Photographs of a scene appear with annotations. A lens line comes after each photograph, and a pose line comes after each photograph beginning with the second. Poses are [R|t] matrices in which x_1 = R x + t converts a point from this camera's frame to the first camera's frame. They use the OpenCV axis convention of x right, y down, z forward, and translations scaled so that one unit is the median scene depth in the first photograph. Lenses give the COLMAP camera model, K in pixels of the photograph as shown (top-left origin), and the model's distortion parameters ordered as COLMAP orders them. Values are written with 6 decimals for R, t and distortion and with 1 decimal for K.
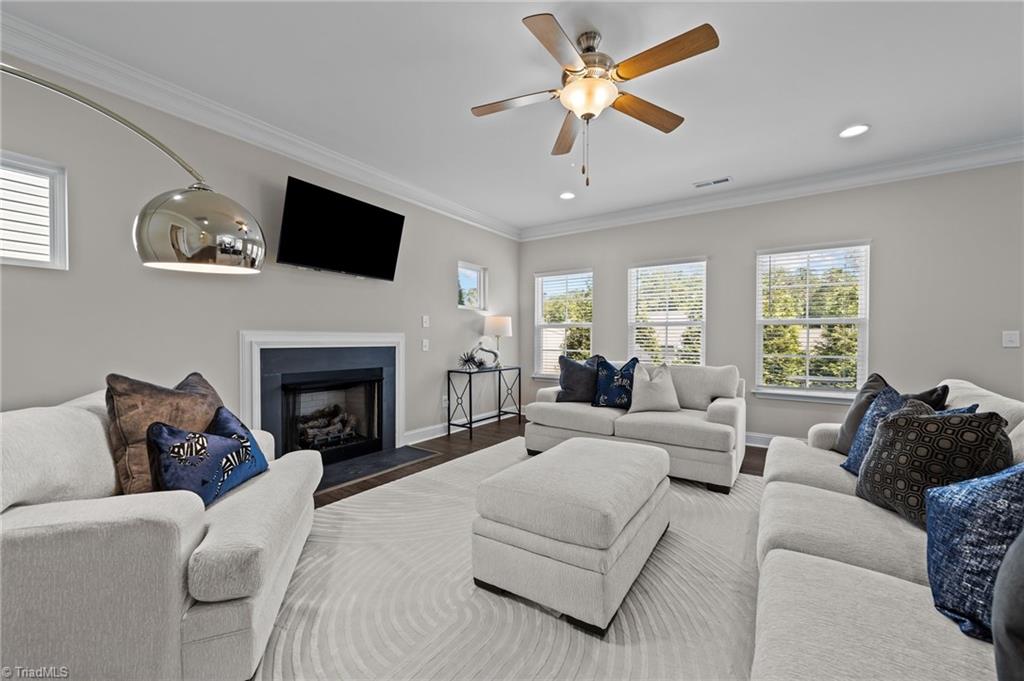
lens RADIAL K [[380.3, 0, 527.8], [0, 380.3, 343.1], [0, 0, 1]] dist [0.000300, 0.000048]
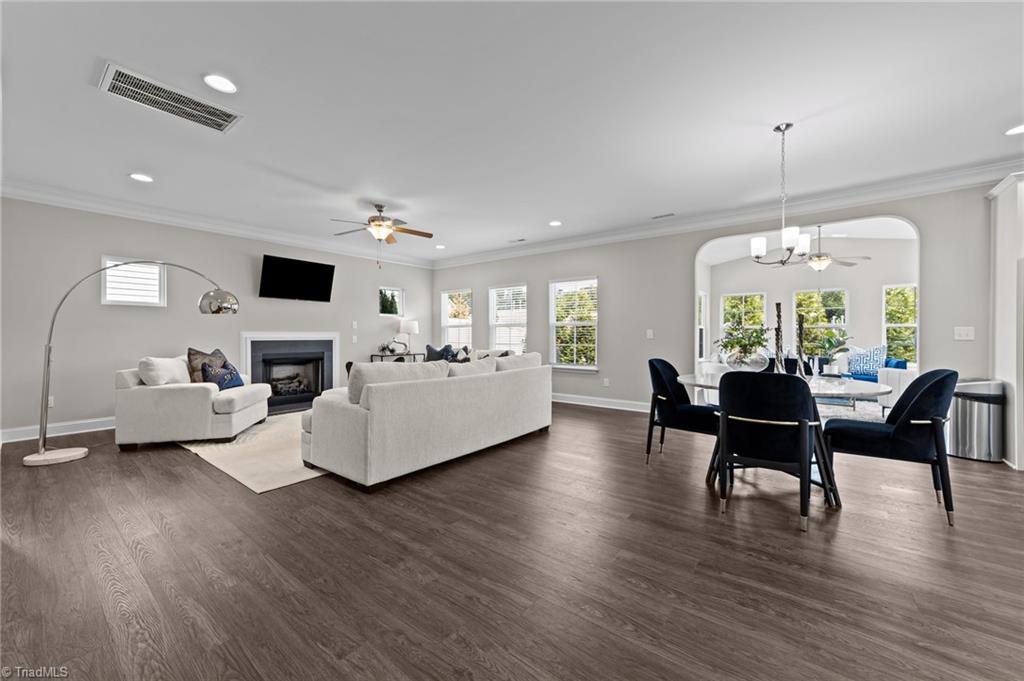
lens RADIAL K [[385.0, 0, 533.1], [0, 385.0, 336.3], [0, 0, 1]] dist [-0.001119, -0.000071]
pose [[0.998917, -0.006088, -0.046124, 0.733148], [0.005693, 0.999946, -0.008686, 0.014631], [0.046174, 0.008414, 0.998898, -0.798822]]
